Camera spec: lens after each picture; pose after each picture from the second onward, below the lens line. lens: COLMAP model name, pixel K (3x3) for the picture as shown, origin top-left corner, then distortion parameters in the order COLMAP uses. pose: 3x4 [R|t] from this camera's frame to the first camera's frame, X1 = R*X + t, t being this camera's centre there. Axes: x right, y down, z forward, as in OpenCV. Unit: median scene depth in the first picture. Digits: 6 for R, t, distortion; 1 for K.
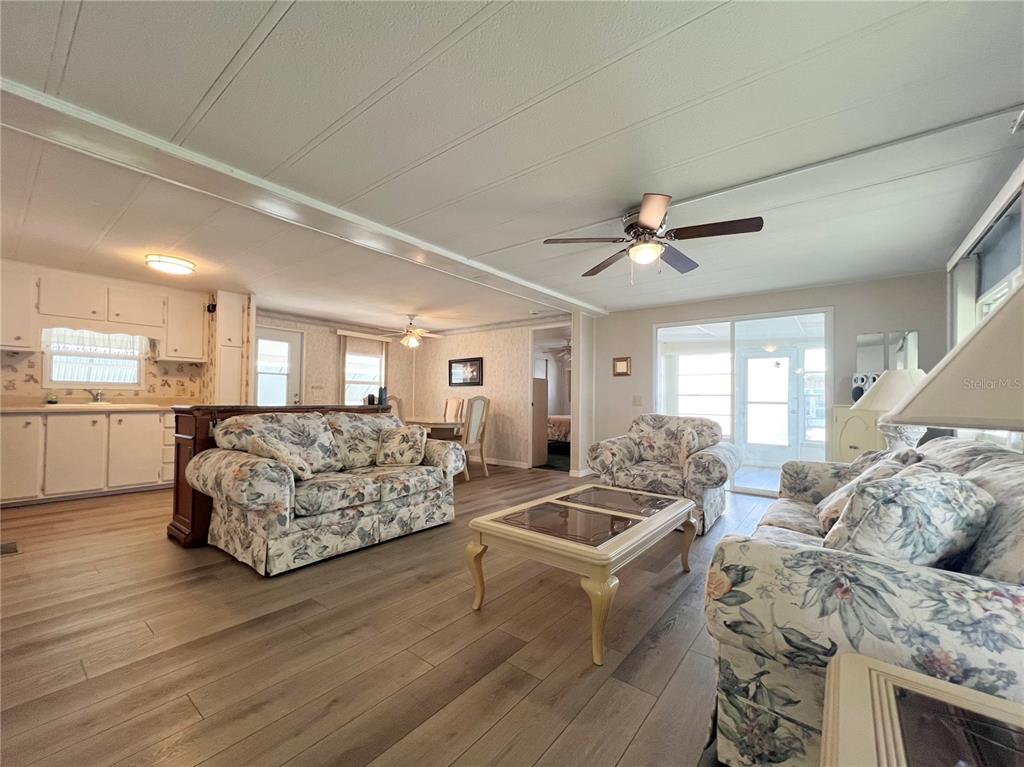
lens RADIAL K [[410.8, 0, 515.1], [0, 410.8, 391.7], [0, 0, 1]] dist [-0.007131, 0.000238]
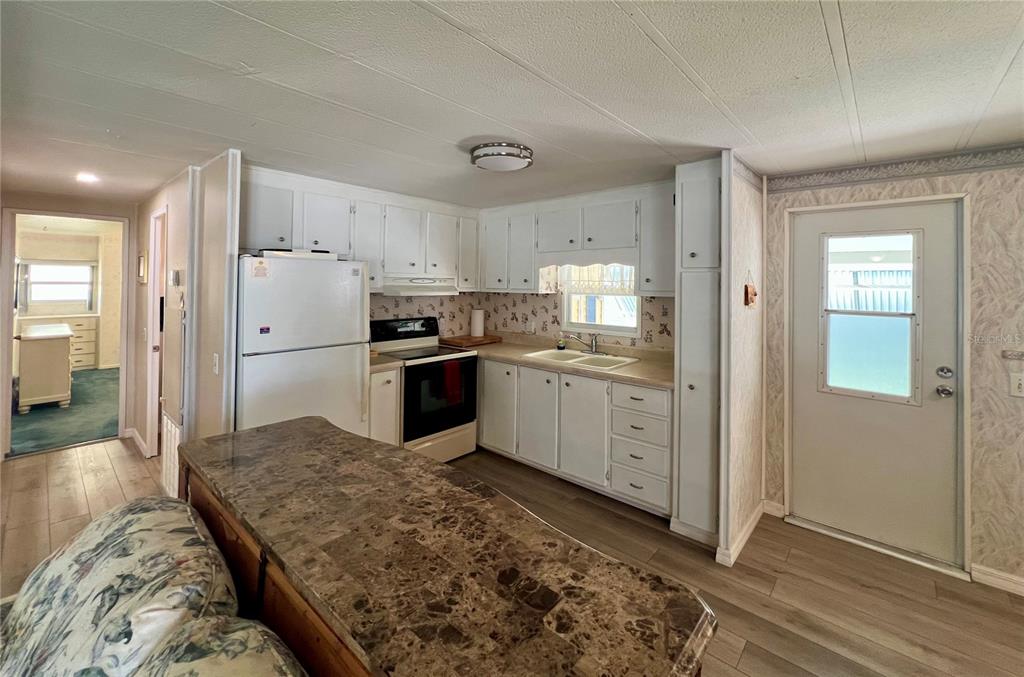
lens RADIAL K [[428.7, 0, 516.3], [0, 428.7, 276.7], [0, 0, 1]] dist [0.004328, -0.000151]
pose [[-0.068097, -0.028819, -0.997262, -0.149006], [0.007915, 0.999536, -0.029425, -0.084561], [0.997647, -0.009897, -0.067837, 0.793468]]
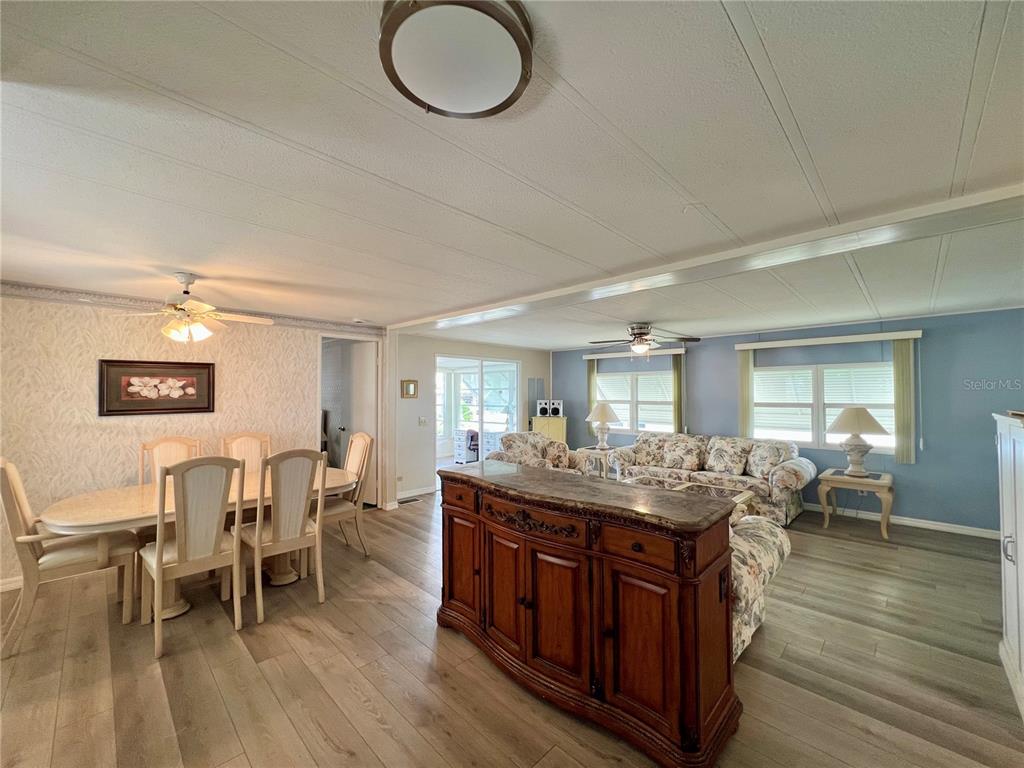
lens RADIAL K [[410.8, 0, 502.7], [0, 410.8, 382.9], [0, 0, 1]] dist [-0.007131, 0.000238]
pose [[0.130812, 0.017710, 0.991249, -0.807327], [-0.011941, 0.999796, -0.016286, -0.069489], [-0.991335, -0.009706, 0.130997, 0.701411]]
